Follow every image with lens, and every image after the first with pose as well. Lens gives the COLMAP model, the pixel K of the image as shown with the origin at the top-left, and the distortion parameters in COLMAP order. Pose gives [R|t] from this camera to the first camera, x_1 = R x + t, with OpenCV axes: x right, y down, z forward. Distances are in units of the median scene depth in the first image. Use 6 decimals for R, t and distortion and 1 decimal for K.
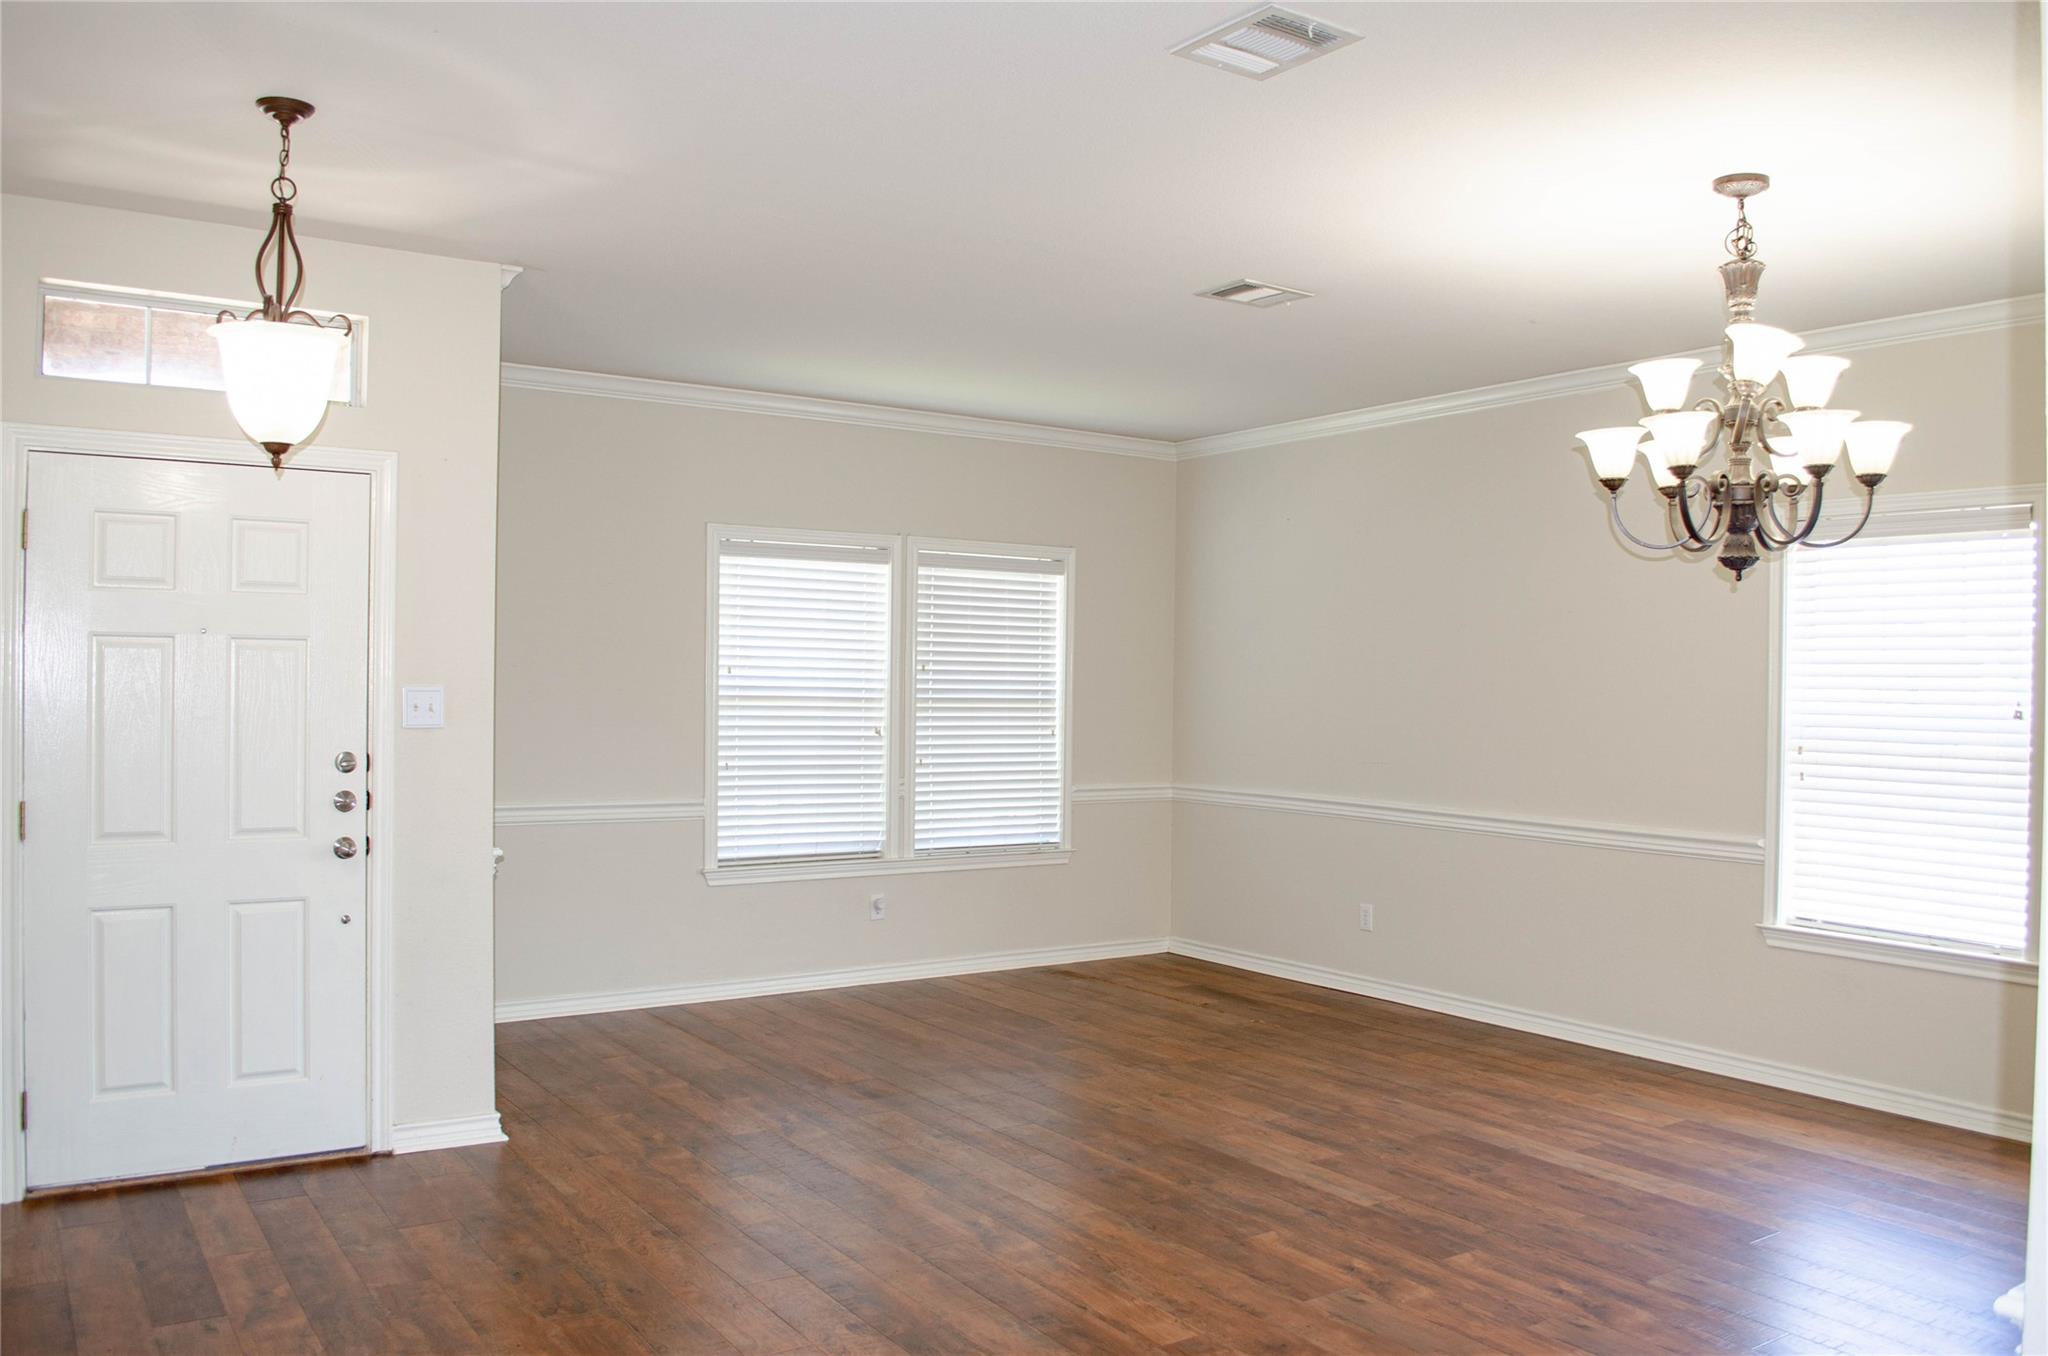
lens RADIAL K [[1607.7, 0, 1034.8], [0, 1607.7, 686.8], [0, 0, 1]] dist [-0.080630, 0.002507]
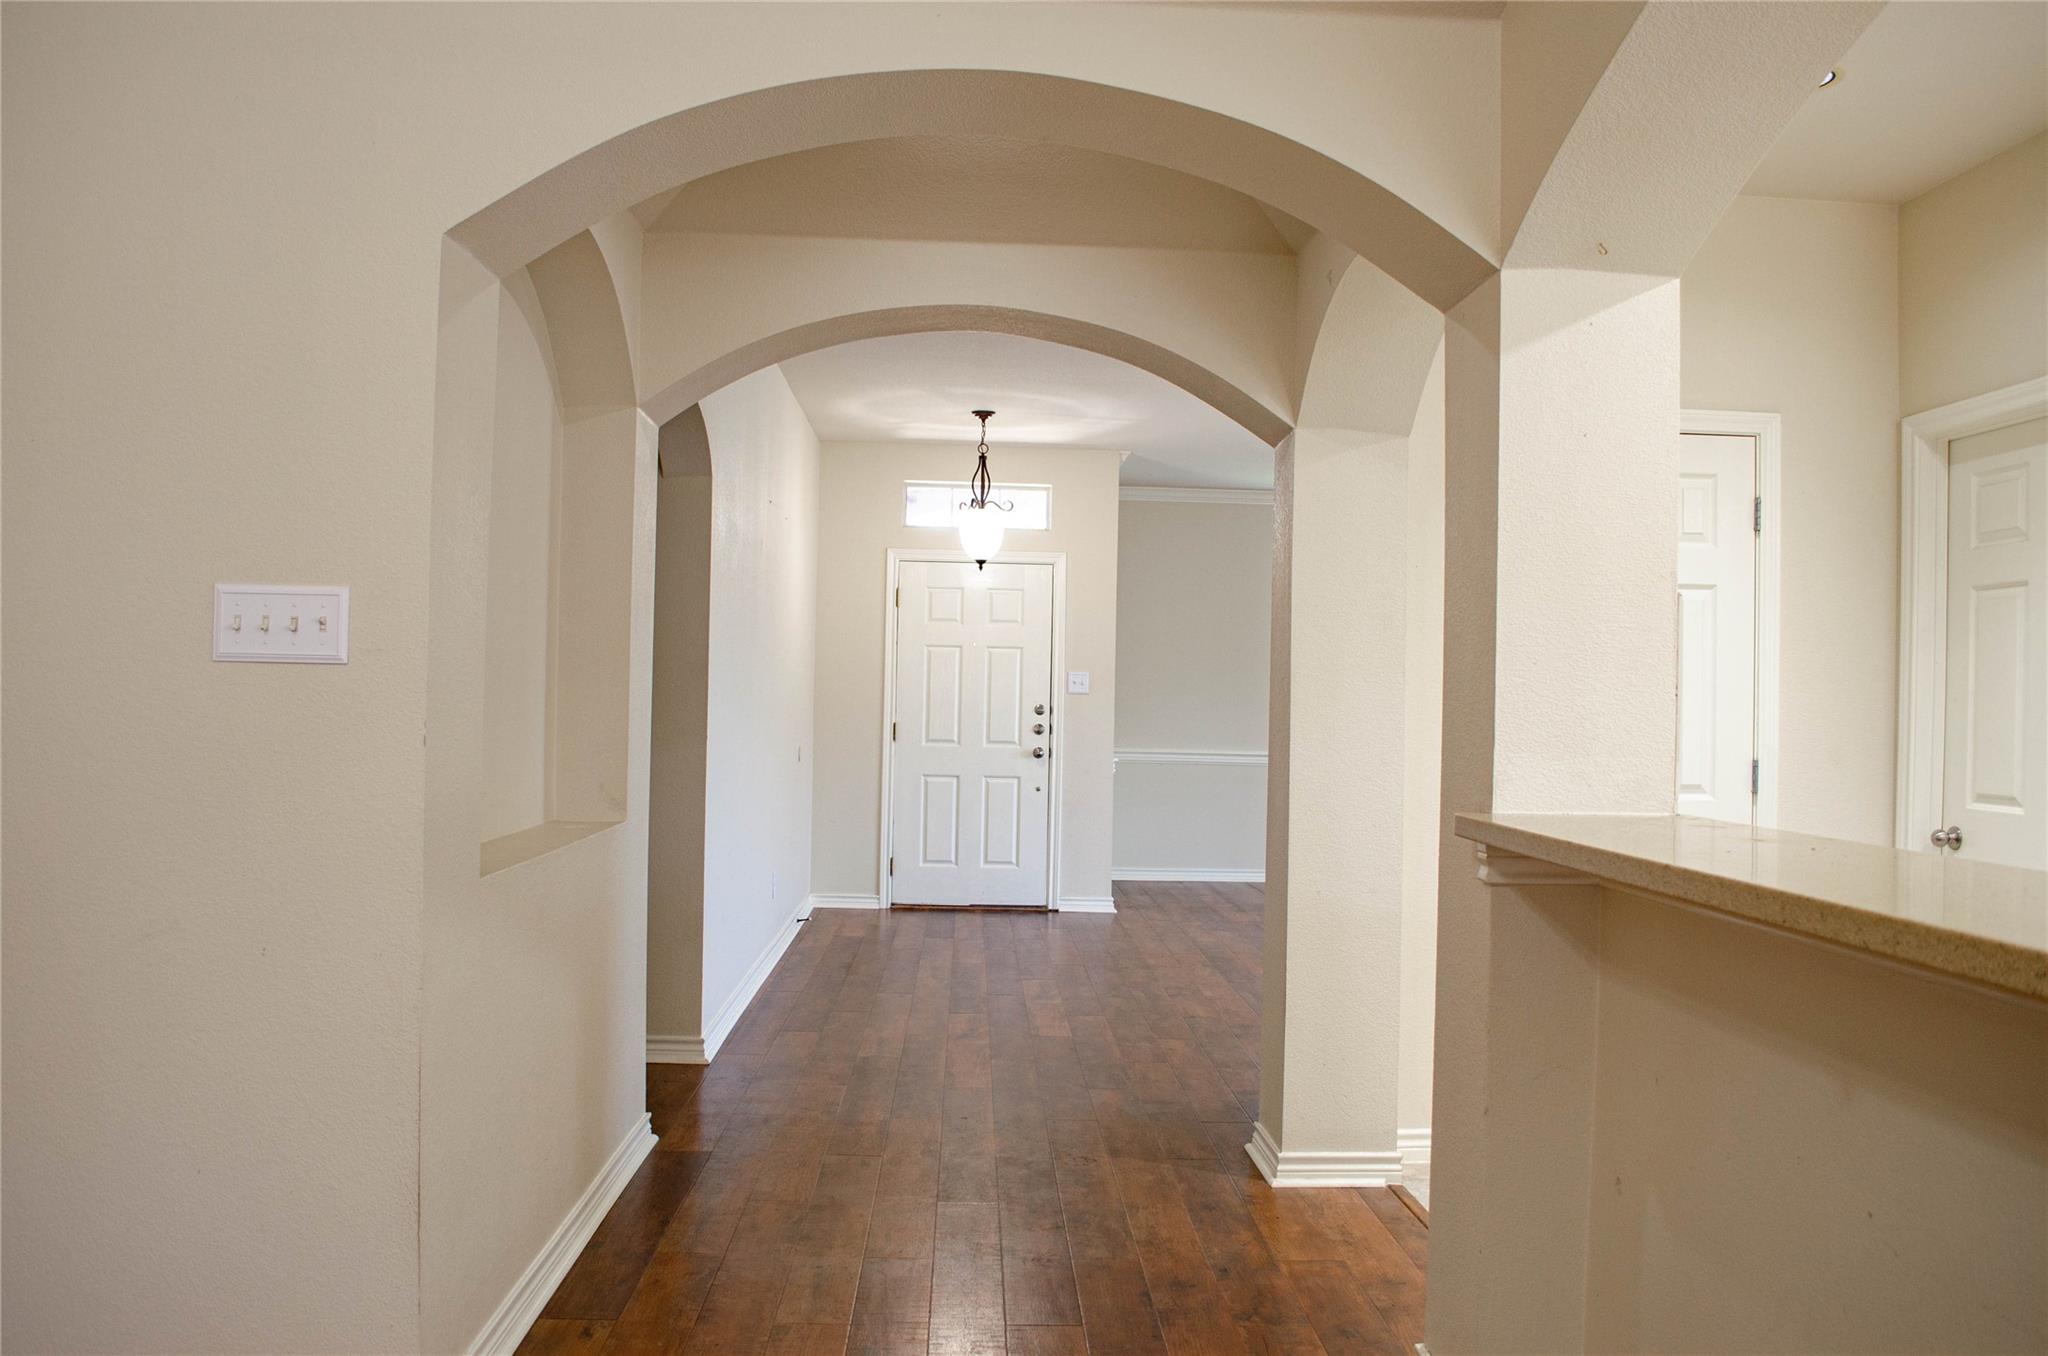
lens RADIAL K [[1607.7, 0, 1034.8], [0, 1607.7, 686.8], [0, 0, 1]] dist [-0.080630, 0.002507]
pose [[0.853270, -0.001801, -0.521467, 0.614863], [-0.009737, 0.999765, -0.019387, 0.057954], [0.521379, 0.021620, 0.853051, -0.729247]]
